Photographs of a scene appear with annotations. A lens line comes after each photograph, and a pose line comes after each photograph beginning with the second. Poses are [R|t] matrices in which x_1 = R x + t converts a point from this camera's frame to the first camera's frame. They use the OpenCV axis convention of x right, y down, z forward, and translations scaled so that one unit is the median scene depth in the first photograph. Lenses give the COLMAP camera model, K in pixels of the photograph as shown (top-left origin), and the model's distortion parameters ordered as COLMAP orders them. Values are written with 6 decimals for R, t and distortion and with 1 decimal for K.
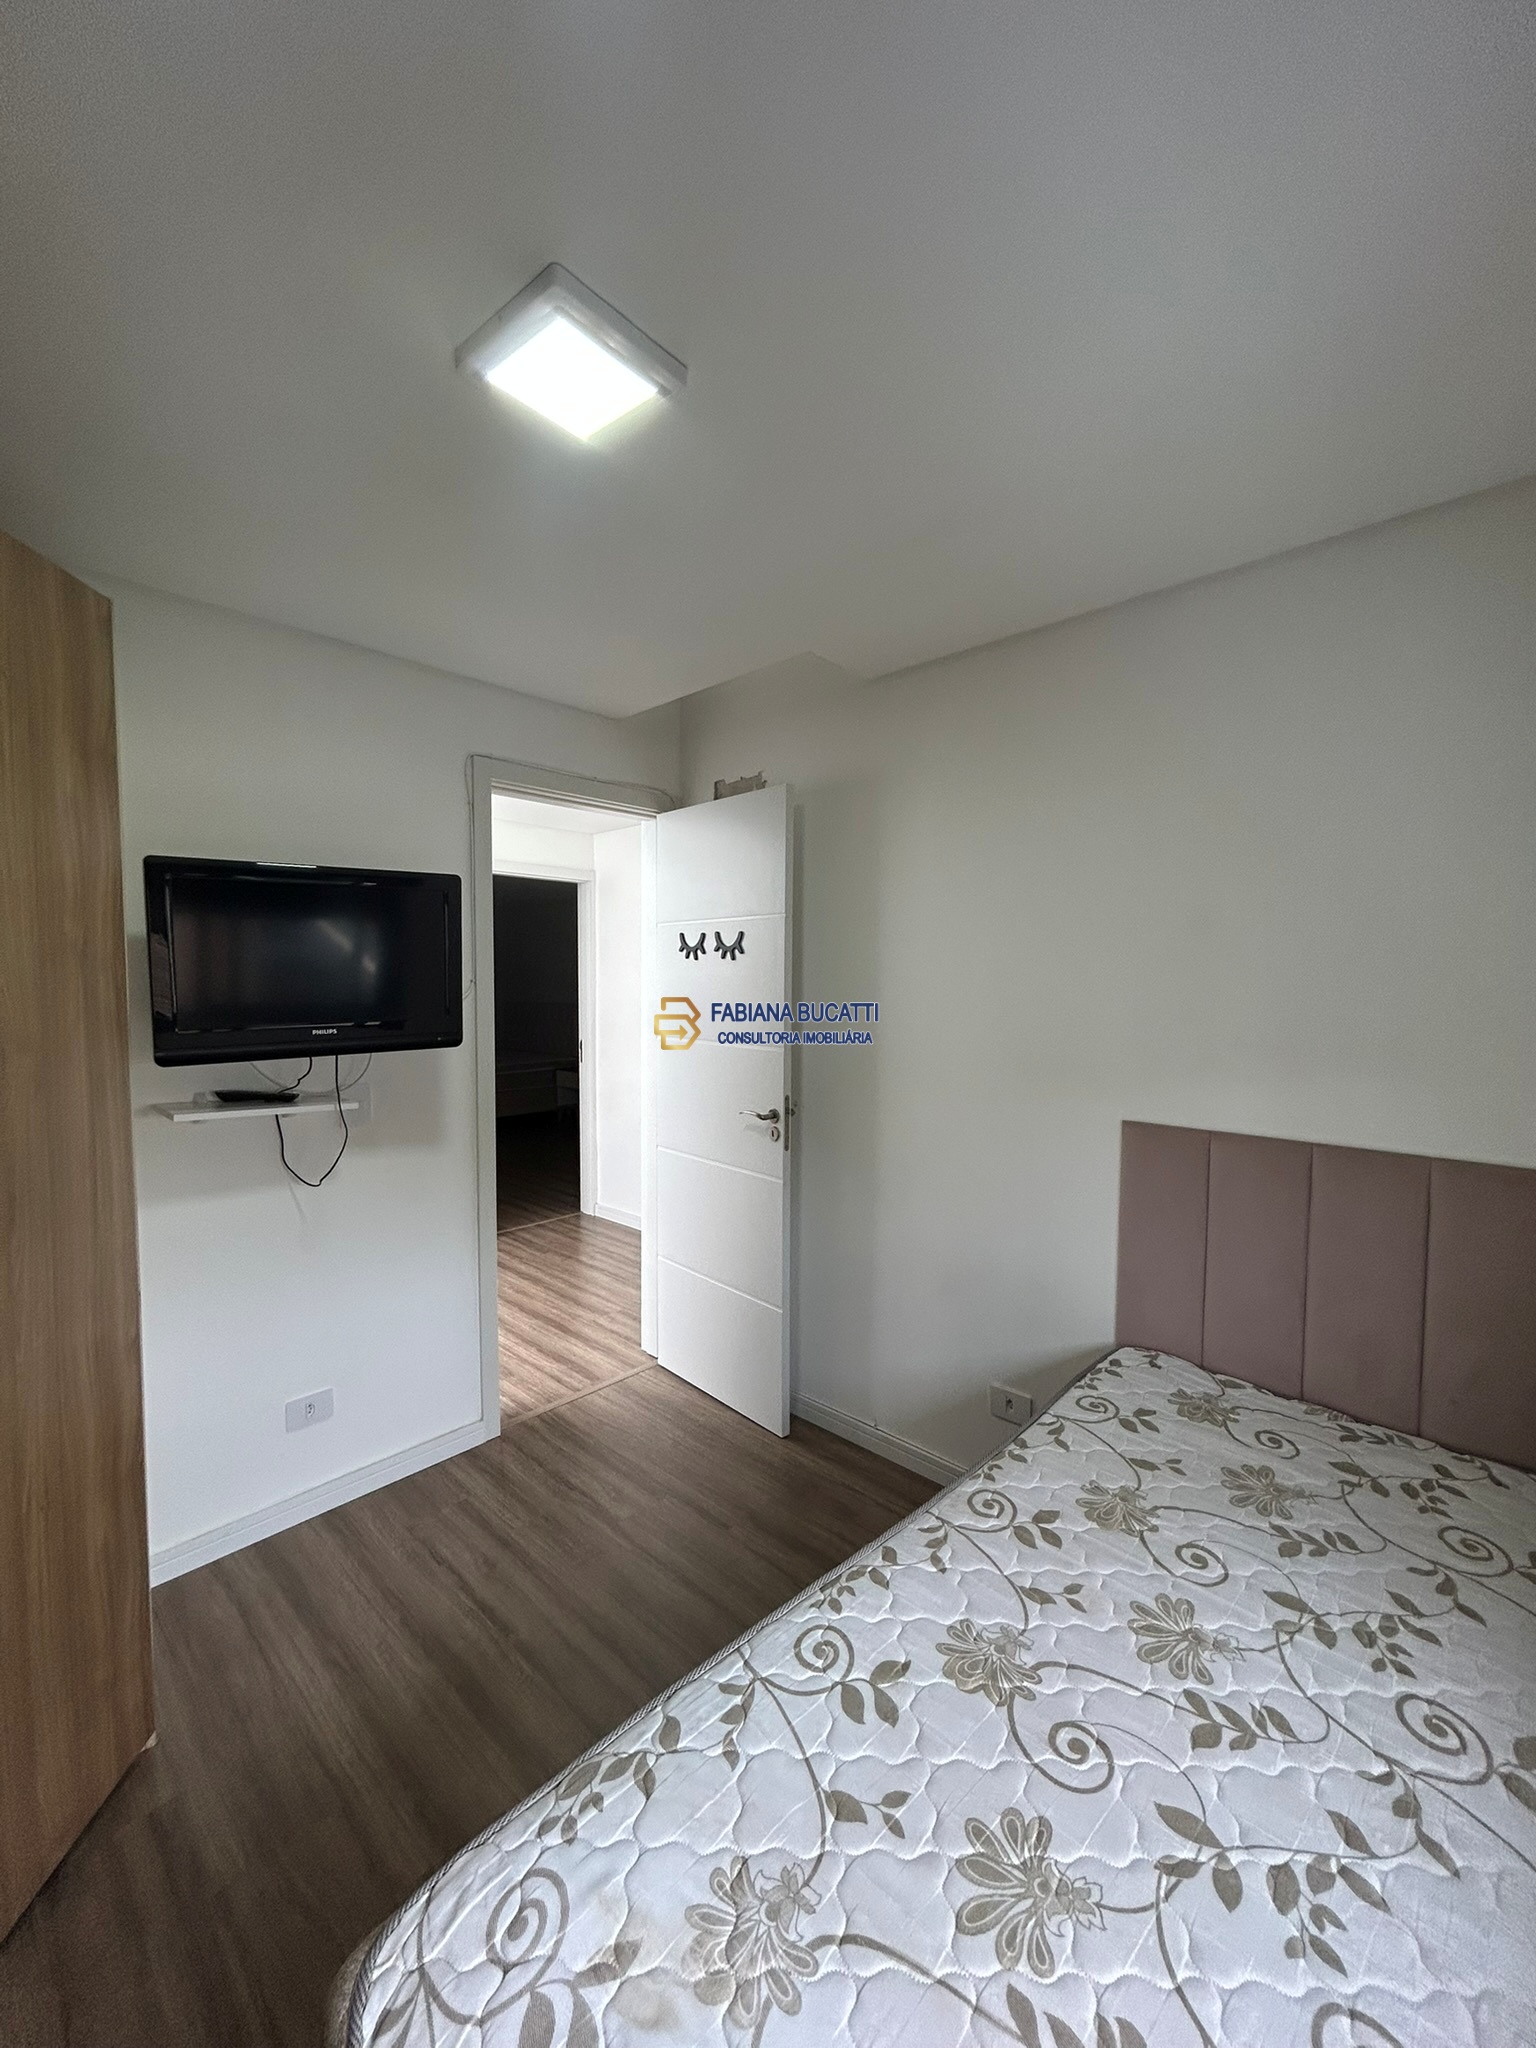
lens RADIAL K [[827.2, 0, 753.0], [0, 827.2, 1034.2], [0, 0, 1]] dist [0.000132, 0.000910]
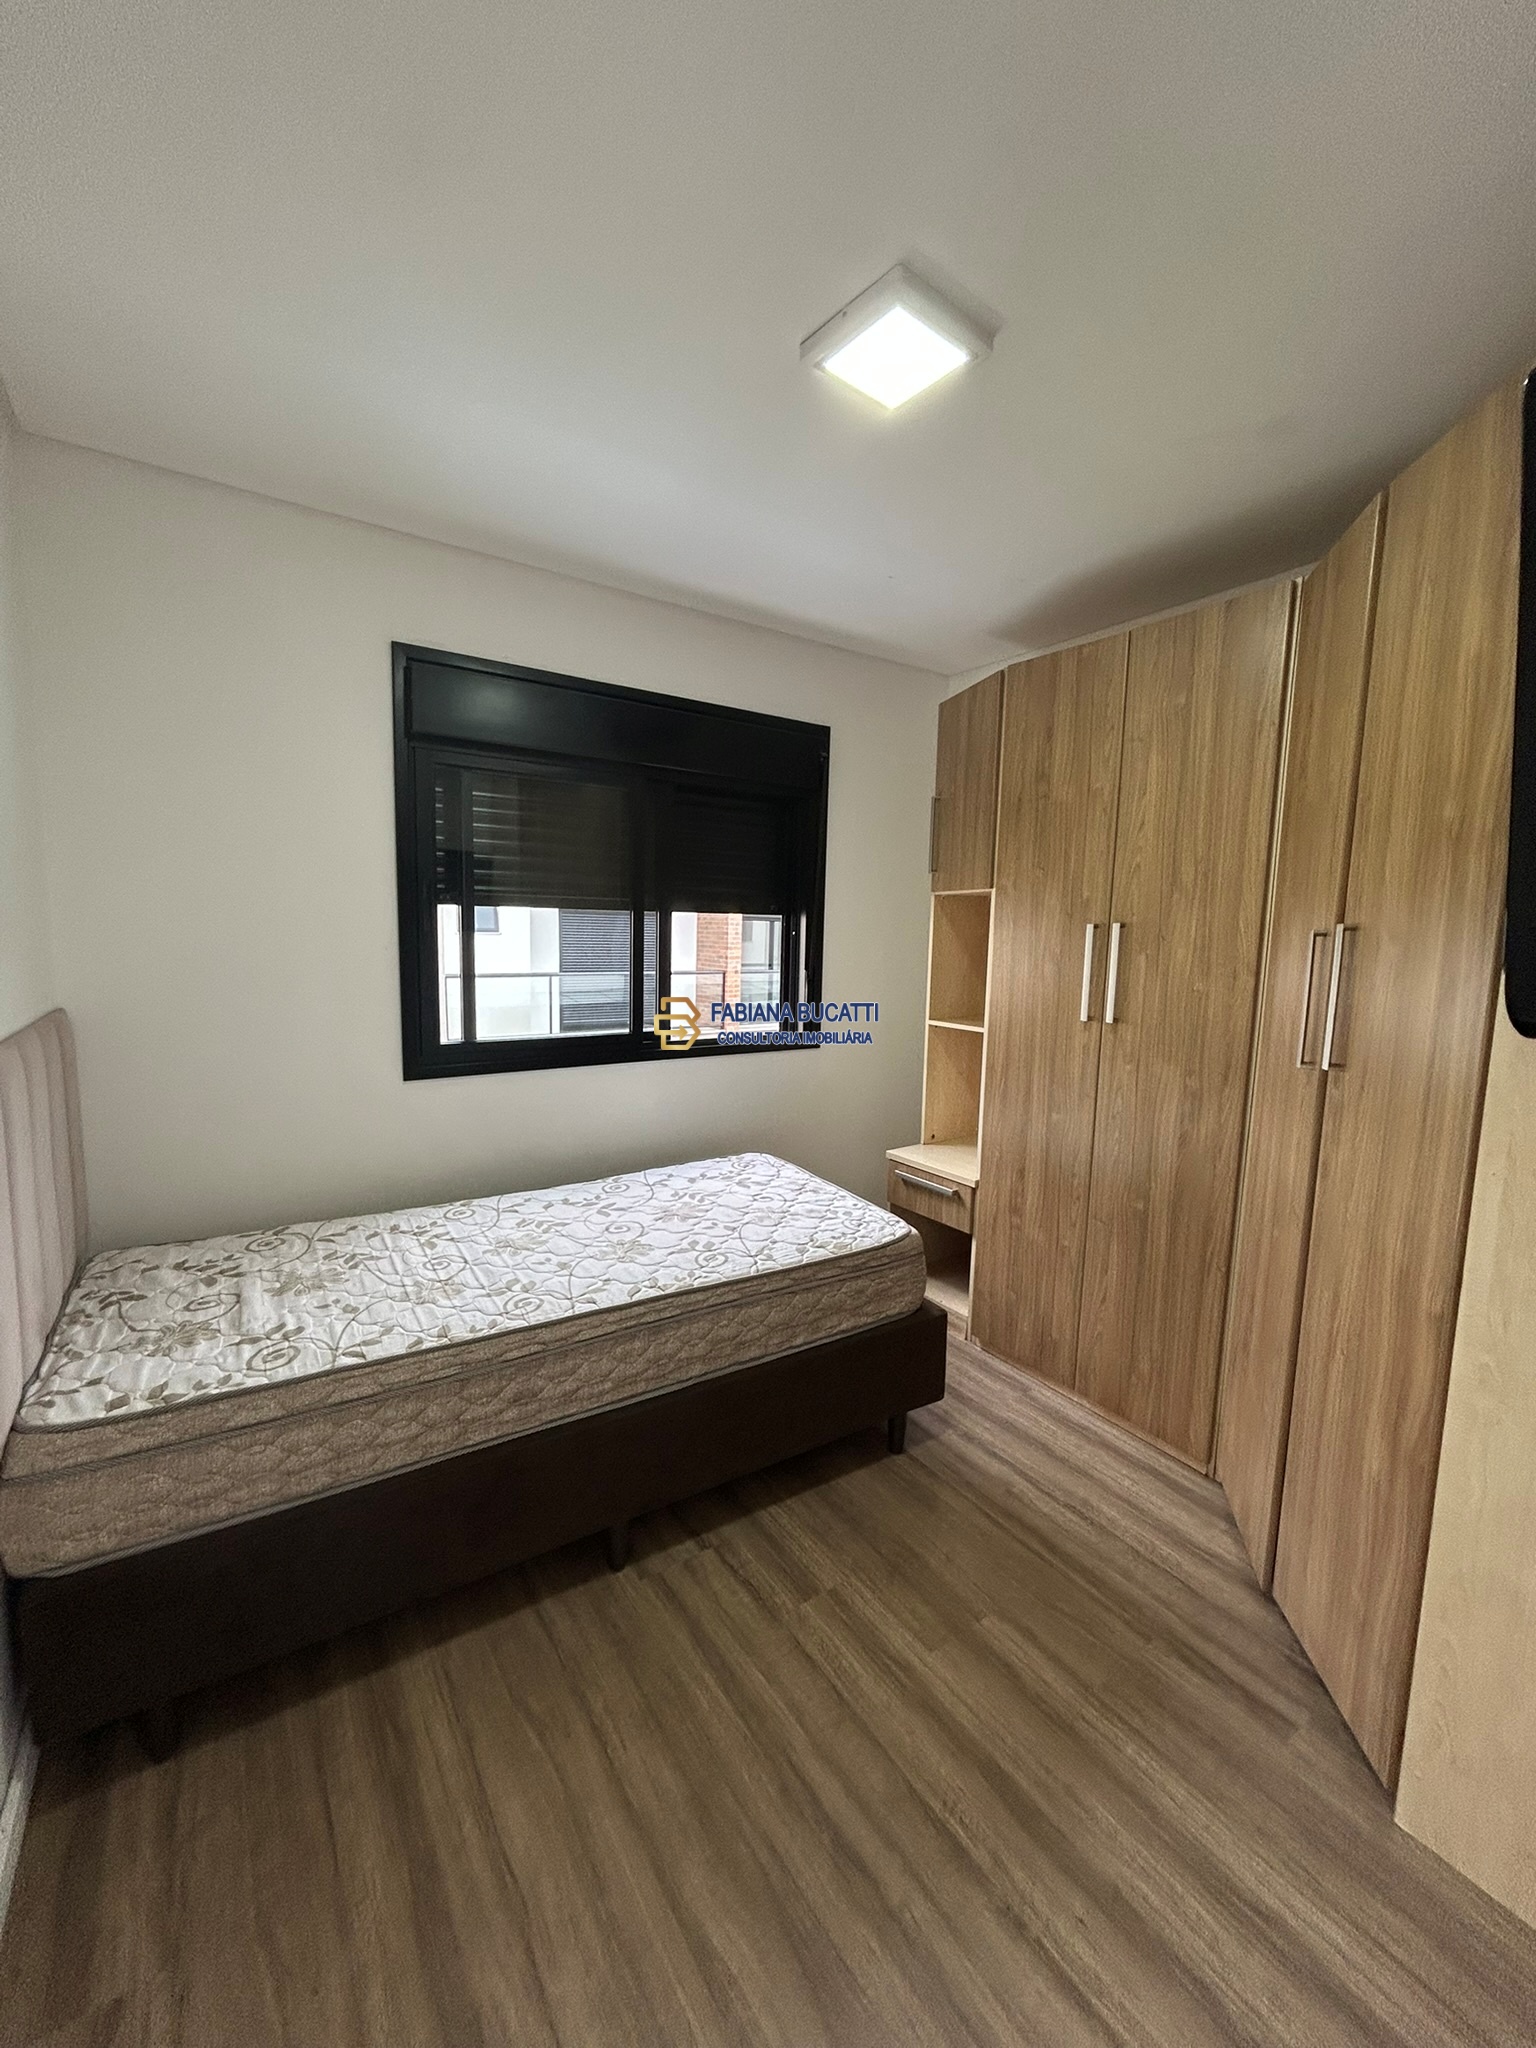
lens RADIAL K [[827.2, 0, 766.1], [0, 827.2, 1006.5], [0, 0, 1]] dist [0.000132, 0.000910]
pose [[-0.977690, -0.044747, 0.205231, -0.303192], [-0.009682, 0.985608, 0.168769, -0.068118], [-0.209829, 0.163017, -0.964052, 2.145309]]
